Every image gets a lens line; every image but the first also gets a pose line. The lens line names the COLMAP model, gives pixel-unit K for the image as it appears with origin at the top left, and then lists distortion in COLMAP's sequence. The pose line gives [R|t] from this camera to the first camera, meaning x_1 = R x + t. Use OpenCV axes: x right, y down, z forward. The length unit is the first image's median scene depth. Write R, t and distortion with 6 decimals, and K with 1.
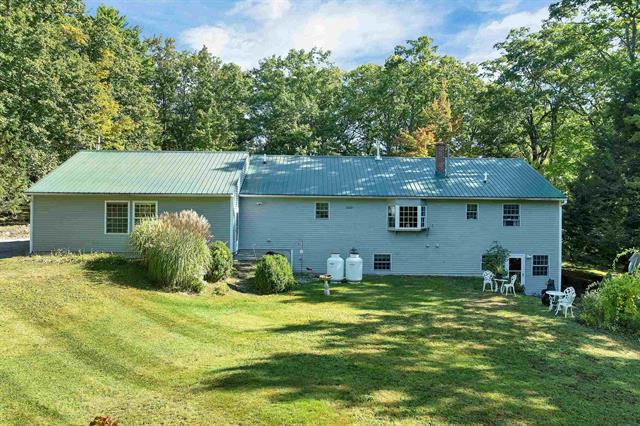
lens RADIAL K [[453.3, 0, 318.7], [0, 453.3, 215.5], [0, 0, 1]] dist [-0.049257, 0.010203]
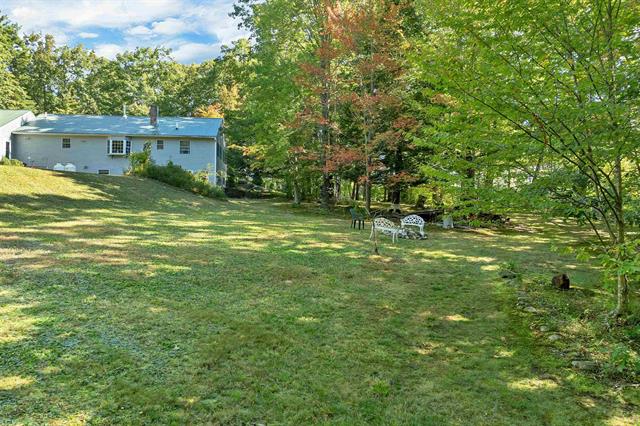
lens RADIAL K [[453.3, 0, 320.7], [0, 453.3, 212.9], [0, 0, 1]] dist [-0.049257, 0.010203]
pose [[0.995105, 0.000189, 0.098828, 0.766596], [0.000500, 0.999976, -0.006952, 0.254476], [-0.098827, 0.006967, 0.995080, -0.704538]]
